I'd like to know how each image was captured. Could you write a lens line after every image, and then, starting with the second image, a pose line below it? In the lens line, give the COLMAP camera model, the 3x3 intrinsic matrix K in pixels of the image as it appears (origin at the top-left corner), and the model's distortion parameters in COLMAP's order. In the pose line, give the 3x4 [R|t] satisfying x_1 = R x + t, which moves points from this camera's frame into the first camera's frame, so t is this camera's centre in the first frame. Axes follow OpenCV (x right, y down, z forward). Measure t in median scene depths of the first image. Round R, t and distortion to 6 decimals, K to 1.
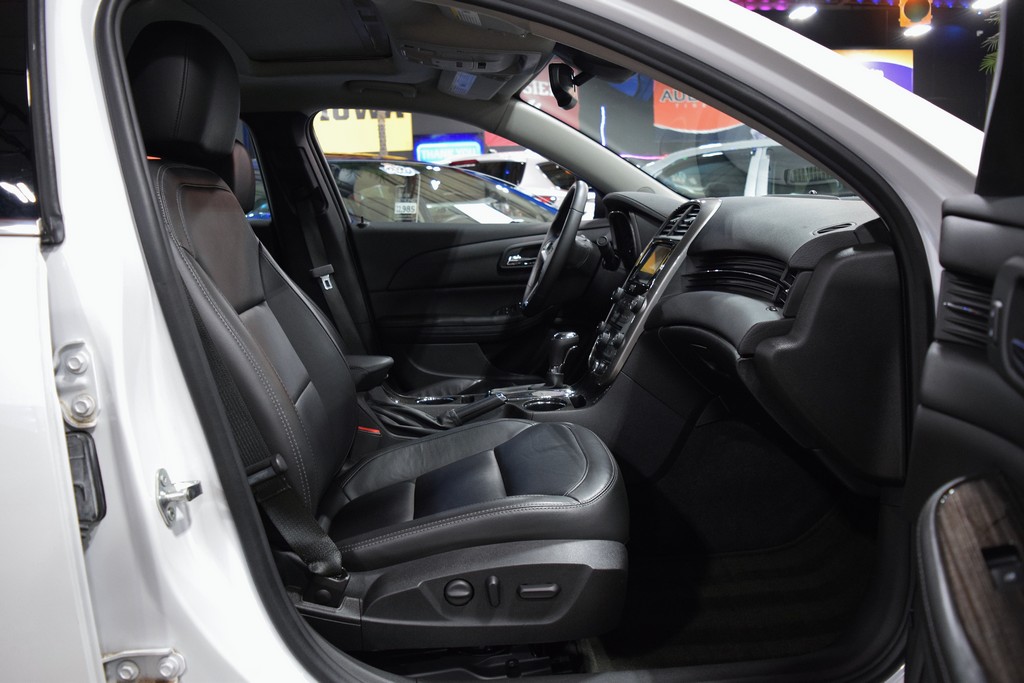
lens RADIAL K [[789.3, 0, 515.8], [0, 789.3, 344.8], [0, 0, 1]] dist [-0.094000, 0.020122]
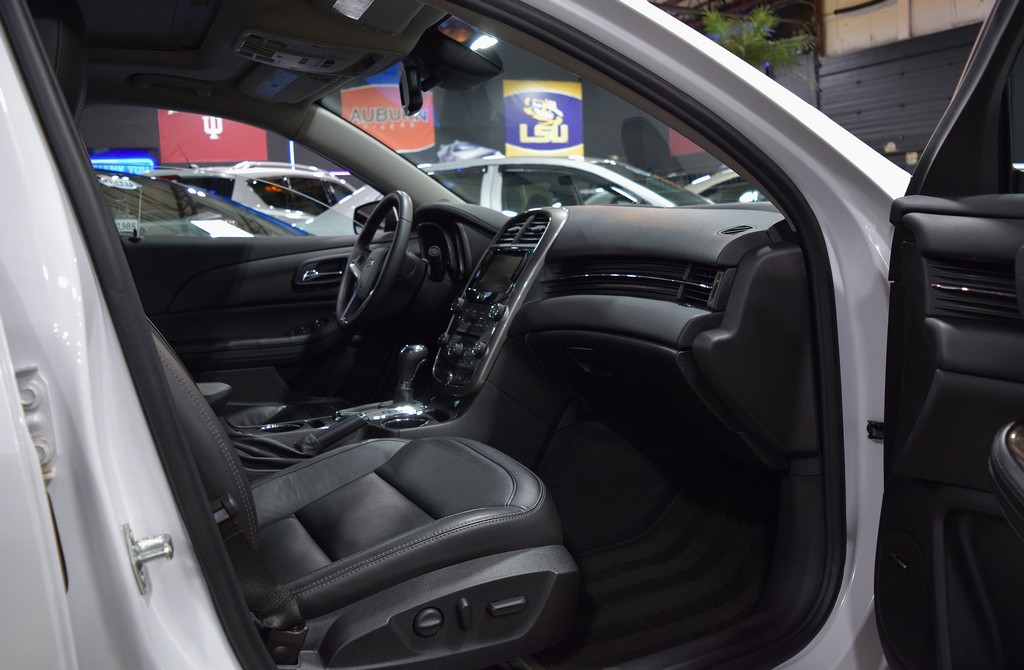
lens RADIAL K [[801.5, 0, 515.4], [0, 801.5, 335.0], [0, 0, 1]] dist [-0.094484, 0.023783]
pose [[0.924692, -0.046244, 0.377897, -0.211616], [0.061519, 0.997701, -0.028444, 0.007688], [-0.375713, 0.049550, 0.925411, 0.054362]]
